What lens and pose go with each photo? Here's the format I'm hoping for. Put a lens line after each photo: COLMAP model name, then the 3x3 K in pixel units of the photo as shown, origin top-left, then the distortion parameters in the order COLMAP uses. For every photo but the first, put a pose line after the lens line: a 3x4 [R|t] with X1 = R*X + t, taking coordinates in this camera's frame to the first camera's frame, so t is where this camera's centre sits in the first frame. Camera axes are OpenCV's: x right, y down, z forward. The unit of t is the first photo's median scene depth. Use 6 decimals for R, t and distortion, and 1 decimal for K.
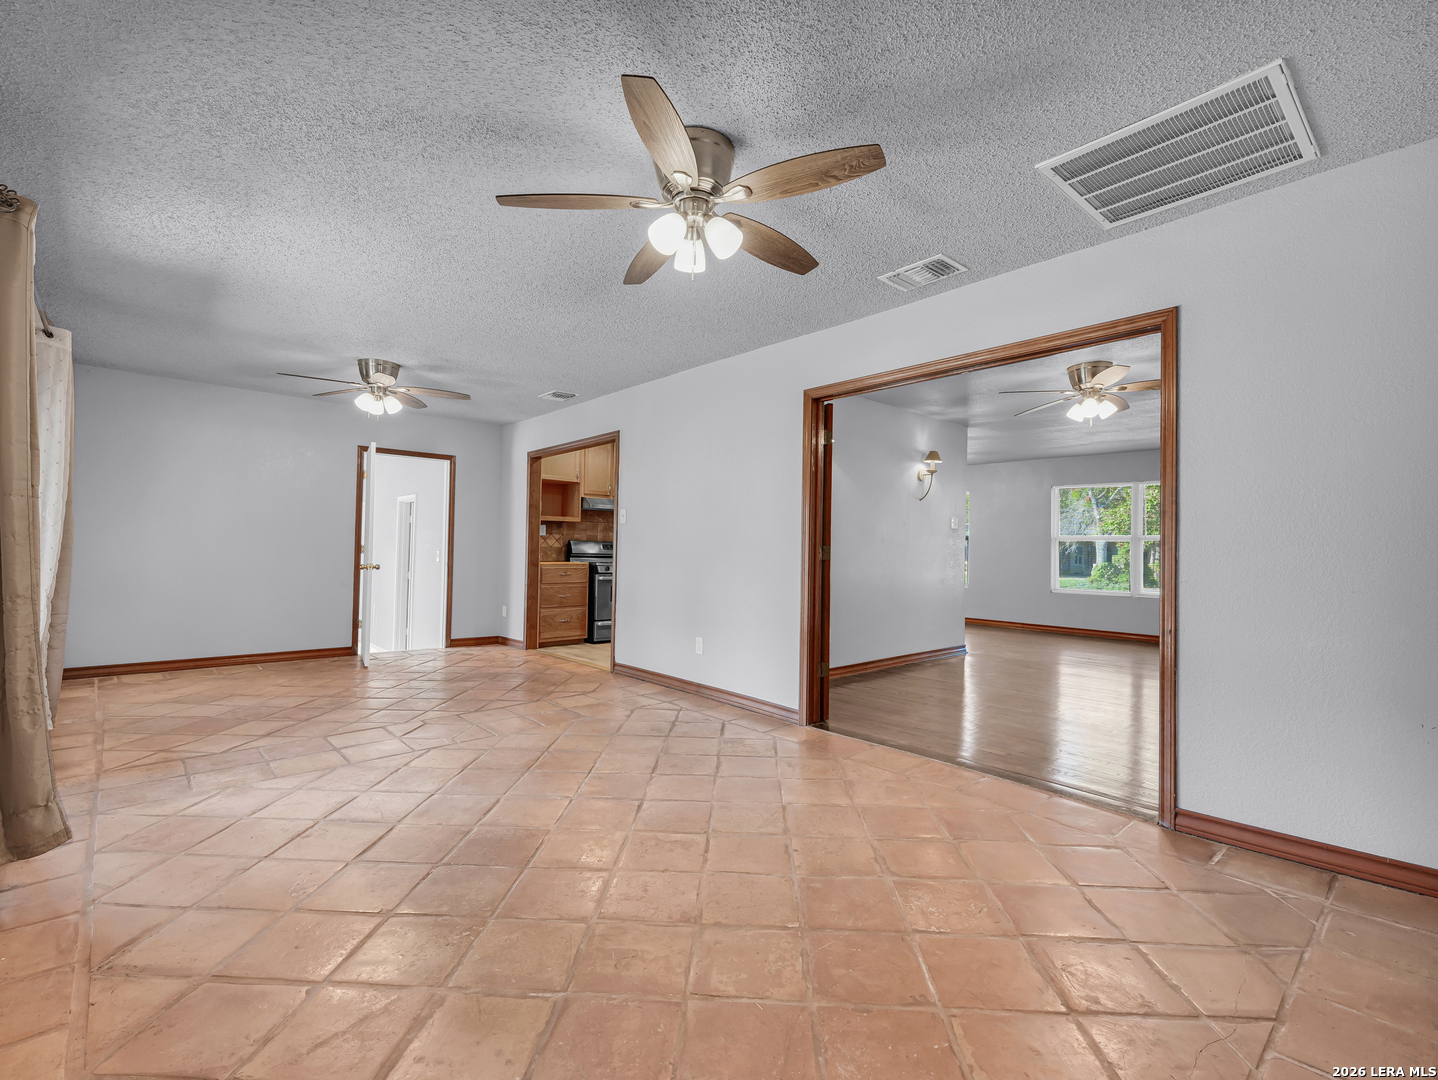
lens RADIAL K [[662.6, 0, 717.3], [0, 662.6, 538.5], [0, 0, 1]] dist [0.000429, -0.000039]
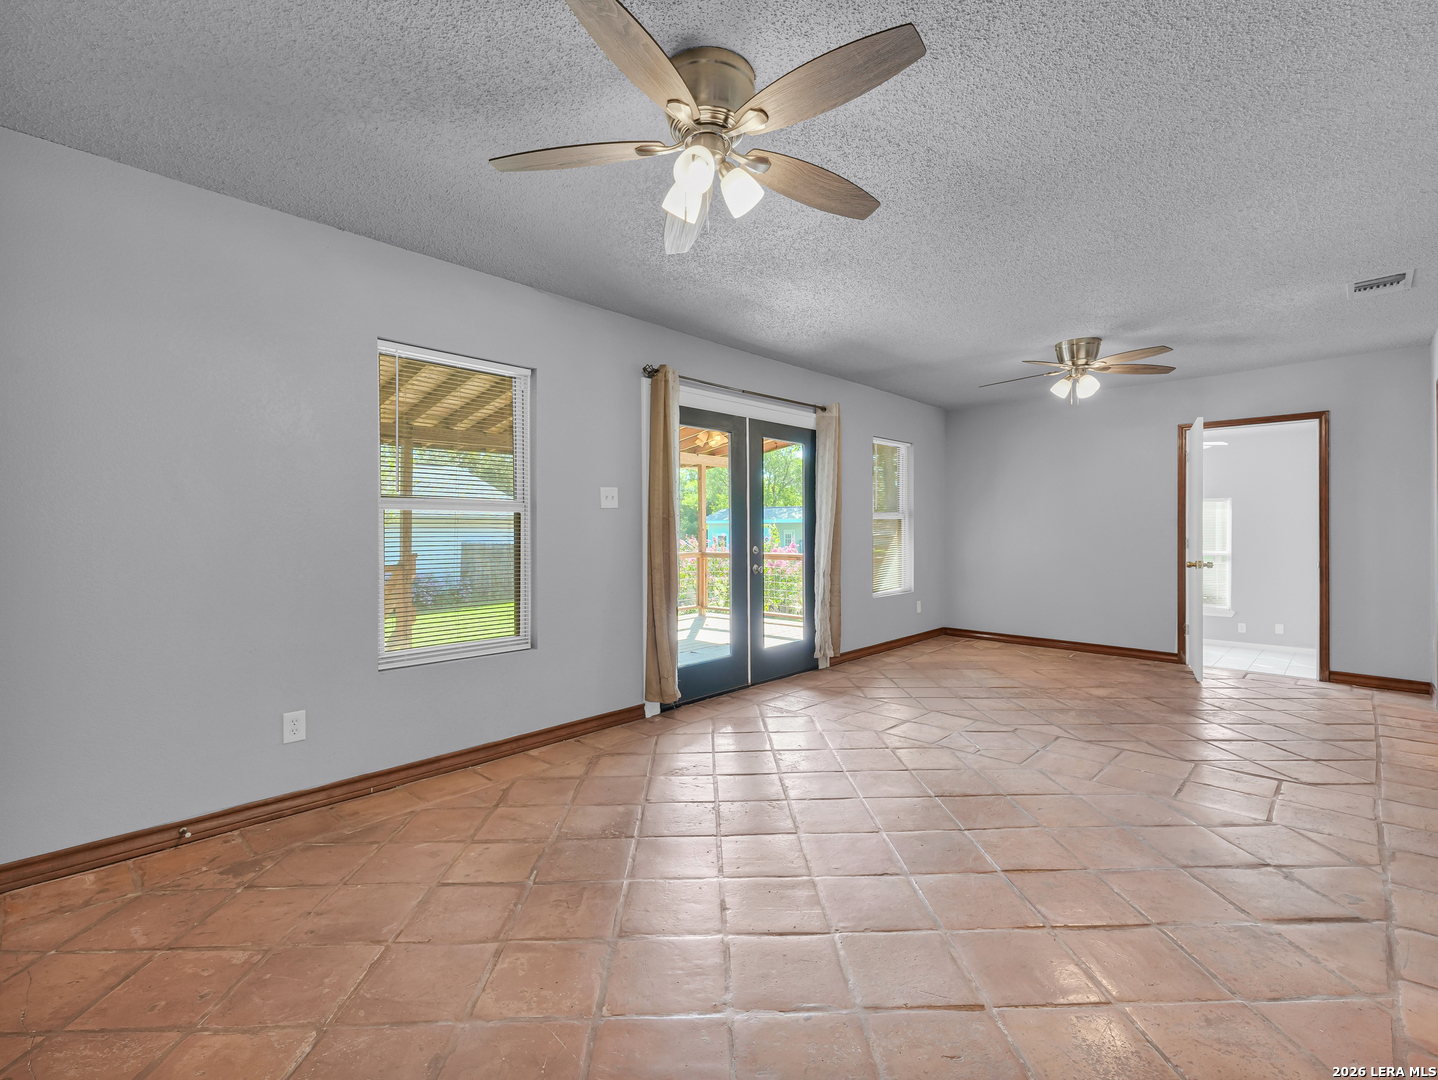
lens RADIAL K [[662.6, 0, 718.6], [0, 662.6, 542.2], [0, 0, 1]] dist [0.000429, -0.000039]
pose [[0.080357, 0.002052, -0.996764, 0.278401], [0.012920, 0.999912, 0.003100, 0.003956], [0.996682, -0.013128, 0.080323, 0.319468]]
